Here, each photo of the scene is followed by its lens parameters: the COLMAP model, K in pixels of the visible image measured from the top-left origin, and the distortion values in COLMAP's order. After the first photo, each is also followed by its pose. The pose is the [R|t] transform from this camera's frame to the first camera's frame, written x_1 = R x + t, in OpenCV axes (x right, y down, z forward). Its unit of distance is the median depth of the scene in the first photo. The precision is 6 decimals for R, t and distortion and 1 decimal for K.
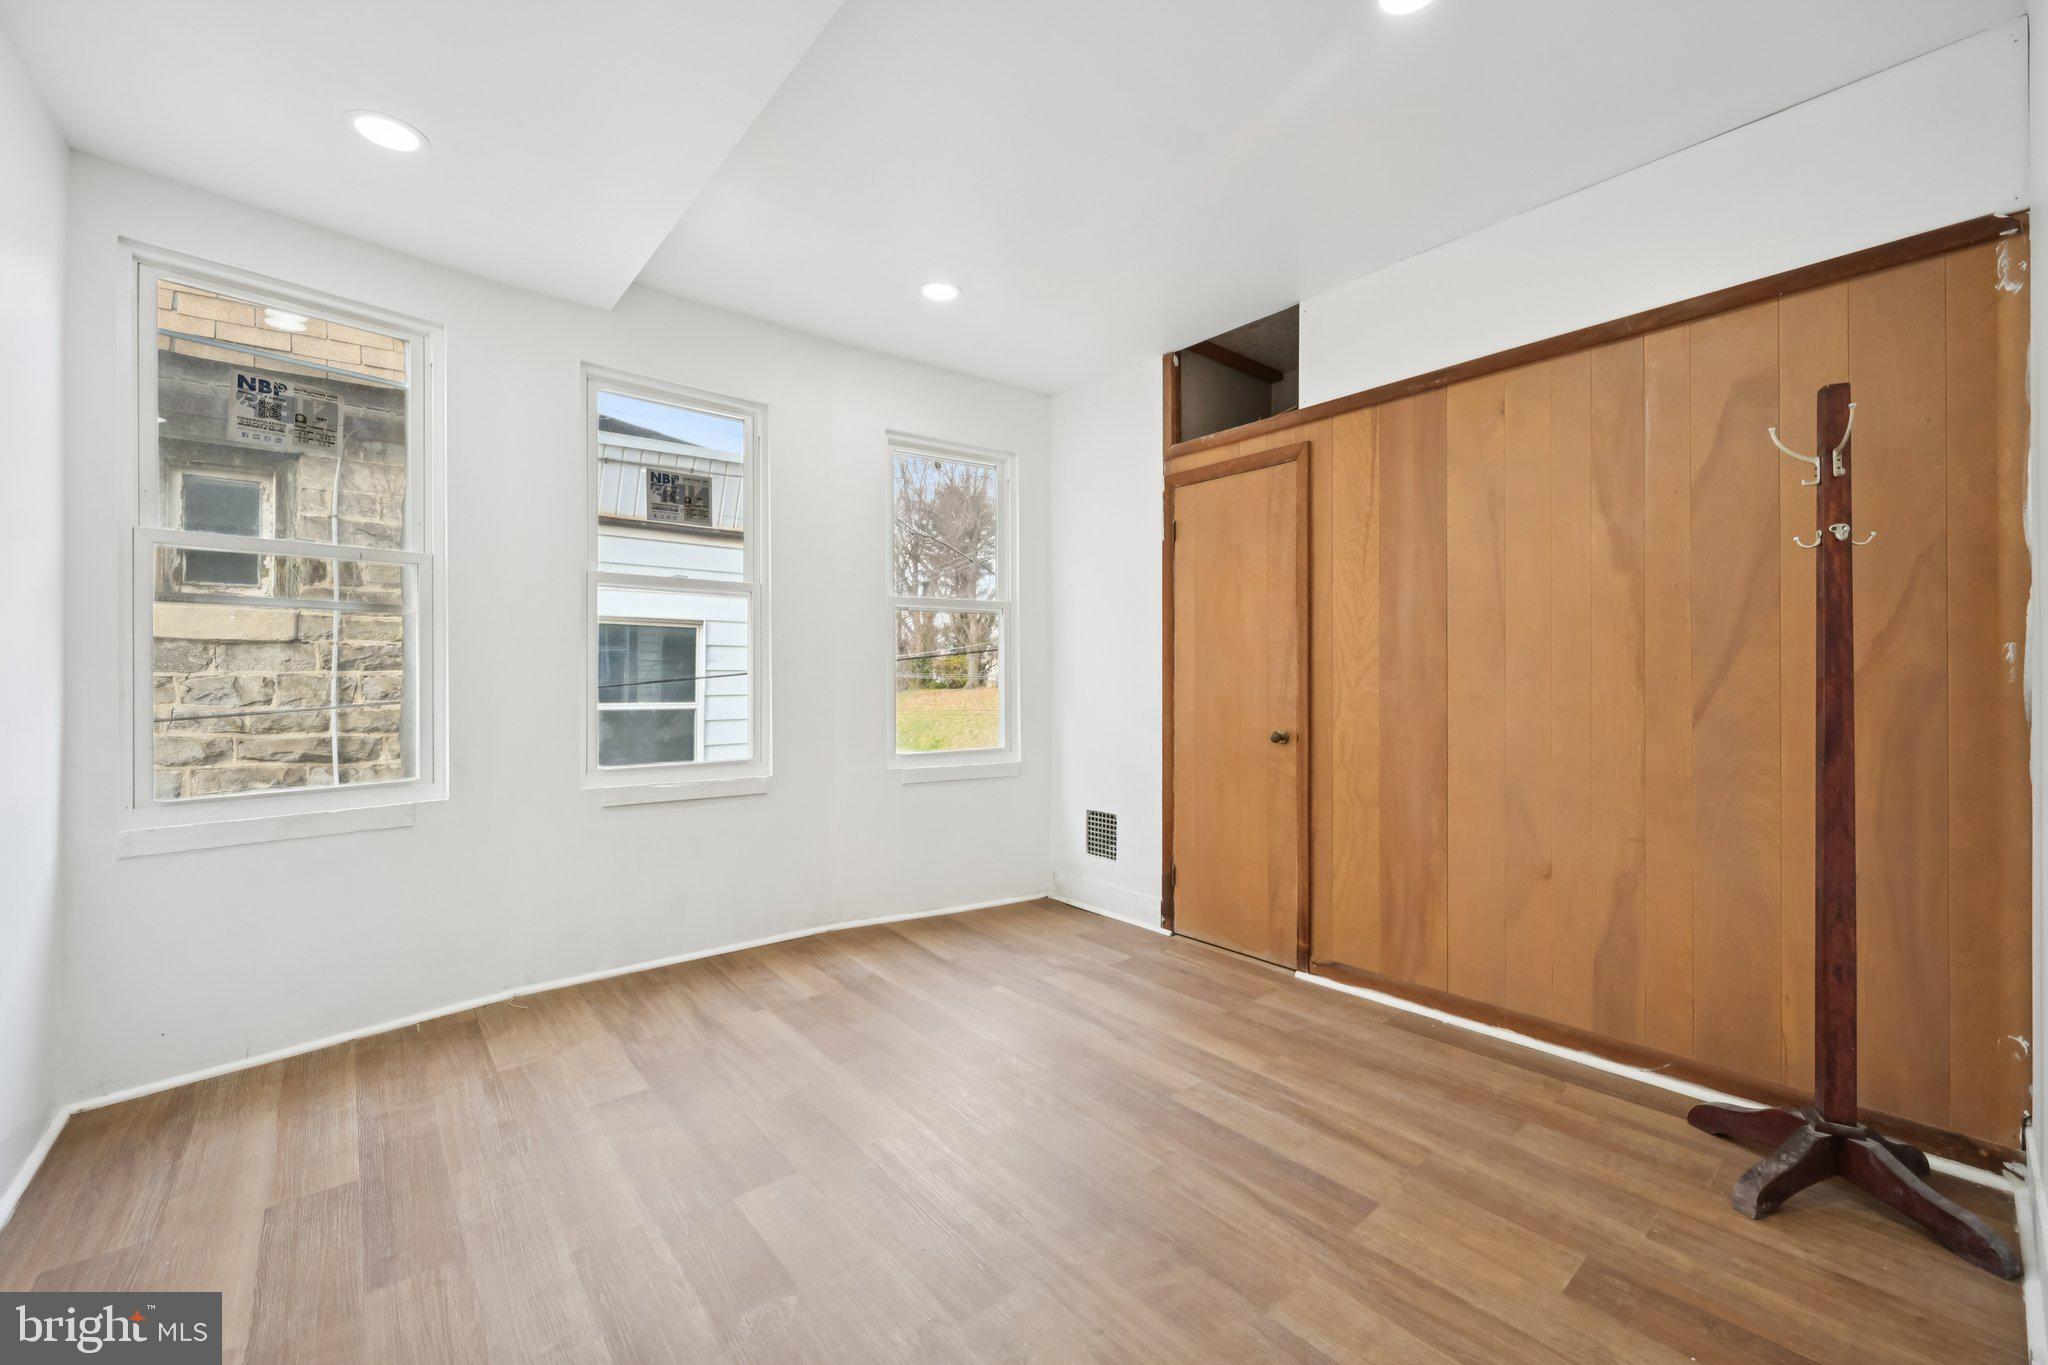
lens RADIAL K [[824.2, 0, 1023.2], [0, 824.2, 685.1], [0, 0, 1]] dist [-0.002287, -0.000145]
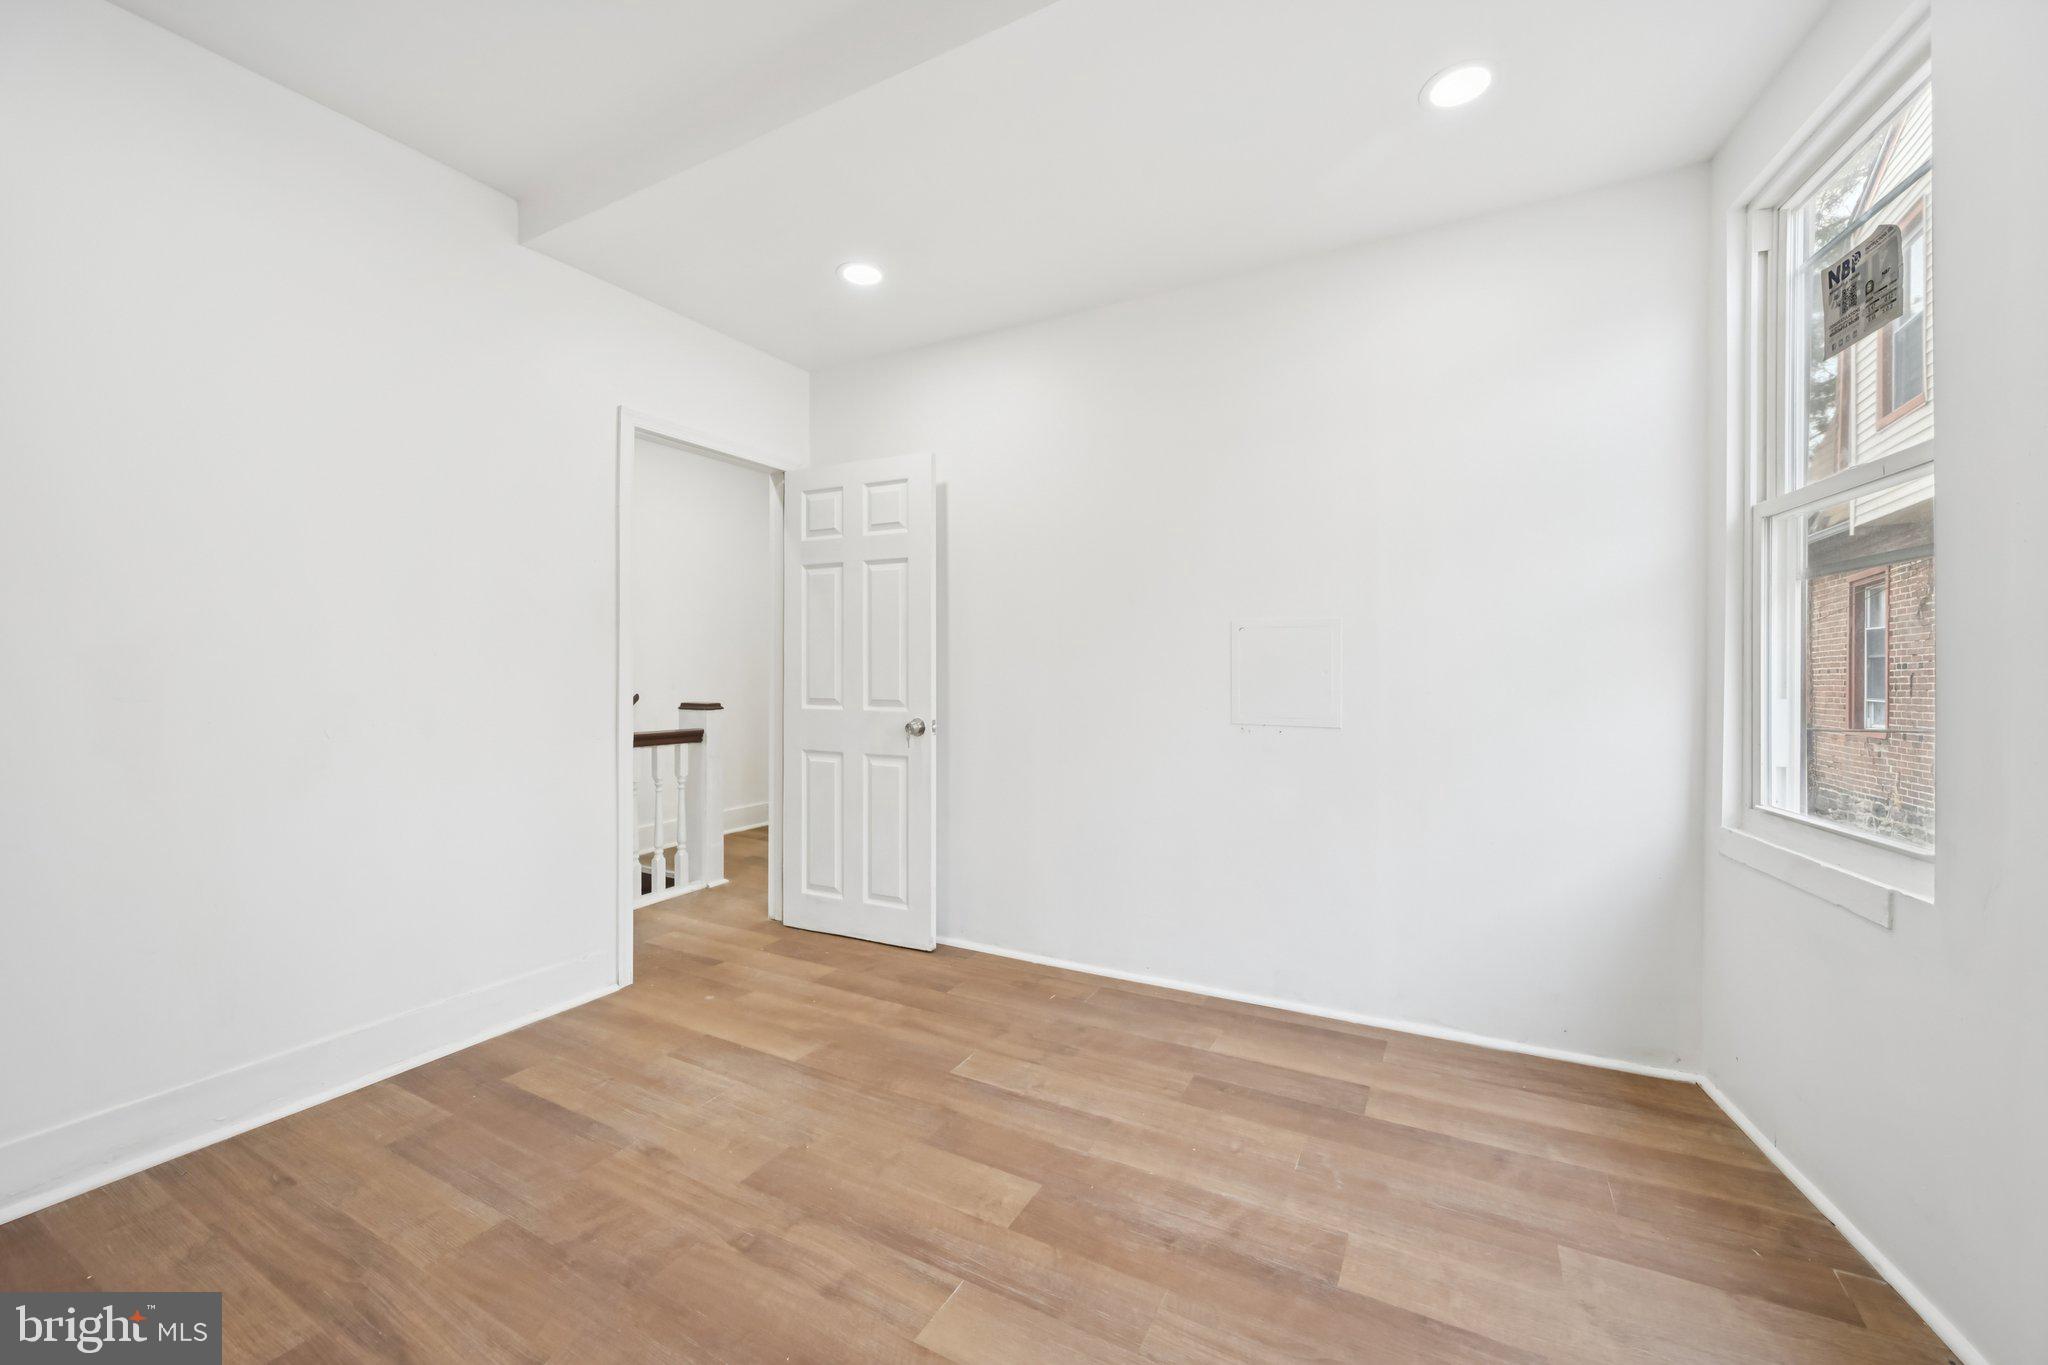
lens RADIAL K [[824.2, 0, 1022.9], [0, 824.2, 677.4], [0, 0, 1]] dist [-0.002287, -0.000145]
pose [[-0.941826, 0.003707, -0.336079, 0.000625], [-0.000659, 0.999917, 0.012877, -0.003386], [0.336099, 0.012349, -0.941746, 1.076232]]
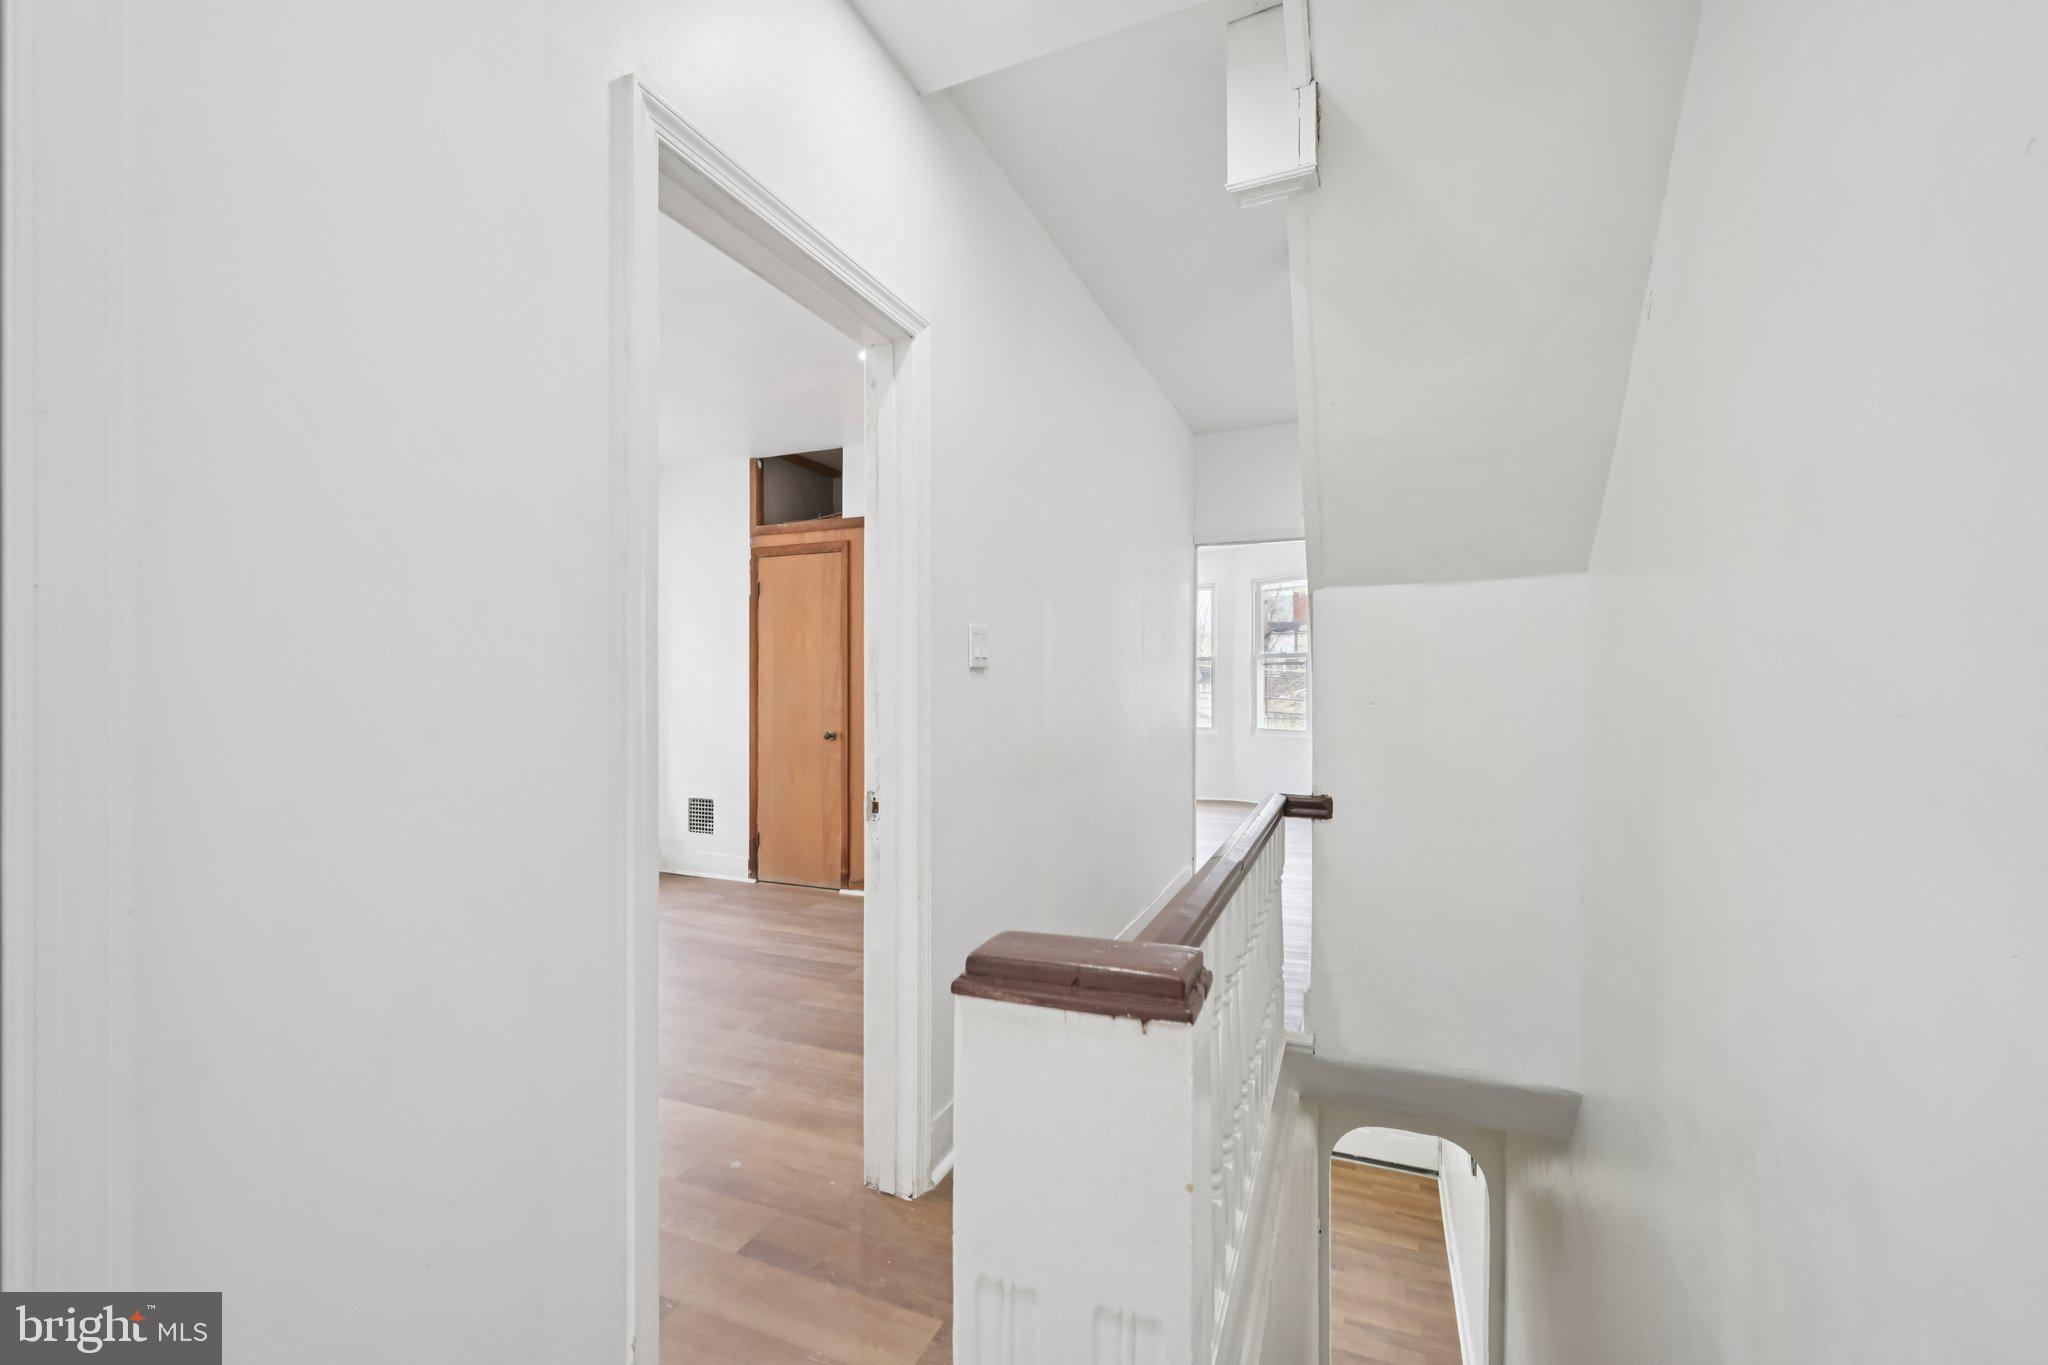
lens RADIAL K [[849.3, 0, 1024.0], [0, 849.3, 690.9], [0, 0, 1]] dist [-0.003715, -0.000011]
pose [[0.890069, 0.001216, 0.455824, -0.077830], [0.001828, 0.999979, -0.006236, -0.007744], [-0.455822, 0.006384, 0.890048, -0.530664]]
